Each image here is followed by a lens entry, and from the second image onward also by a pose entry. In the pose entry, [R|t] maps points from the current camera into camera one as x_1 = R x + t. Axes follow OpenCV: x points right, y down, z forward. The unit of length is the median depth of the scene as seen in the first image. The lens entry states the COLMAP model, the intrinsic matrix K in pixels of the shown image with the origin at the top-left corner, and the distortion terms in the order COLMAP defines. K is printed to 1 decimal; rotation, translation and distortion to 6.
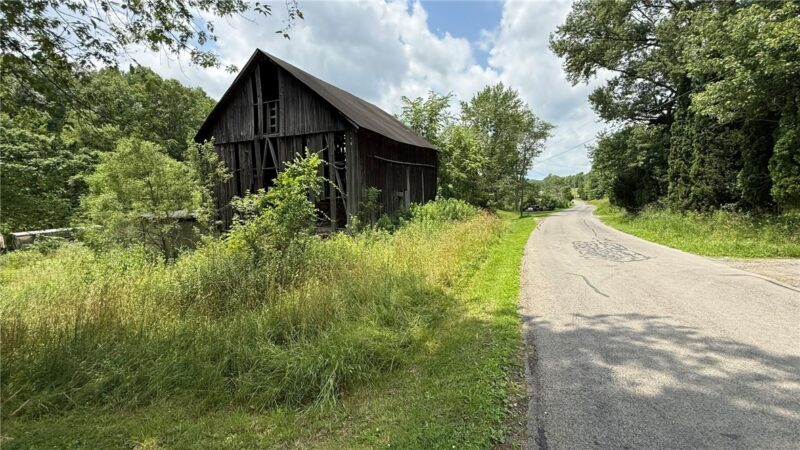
lens RADIAL K [[346.5, 0, 400.0], [0, 346.5, 225.0], [0, 0, 1]] dist [-0.001322, 0.001279]
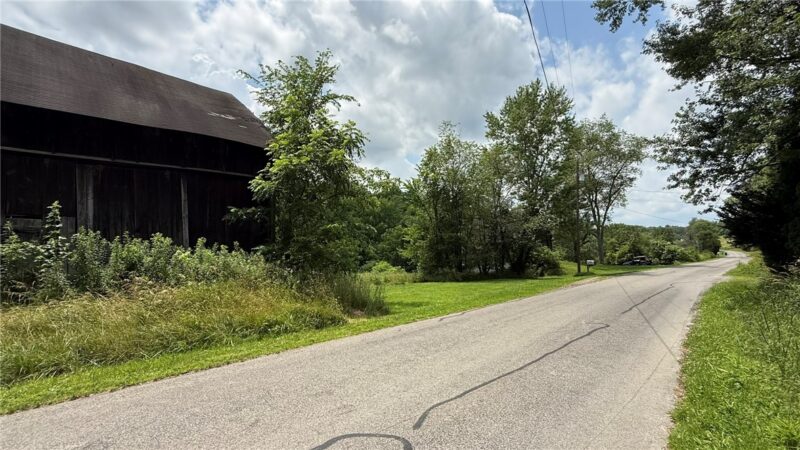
lens RADIAL K [[346.5, 0, 400.0], [0, 346.5, 225.0], [0, 0, 1]] dist [-0.001322, 0.001279]
pose [[0.952654, -0.011388, -0.303843, 0.597263], [-0.029846, 0.990970, -0.130722, -0.061973], [0.302587, 0.133601, 0.943712, 0.775221]]
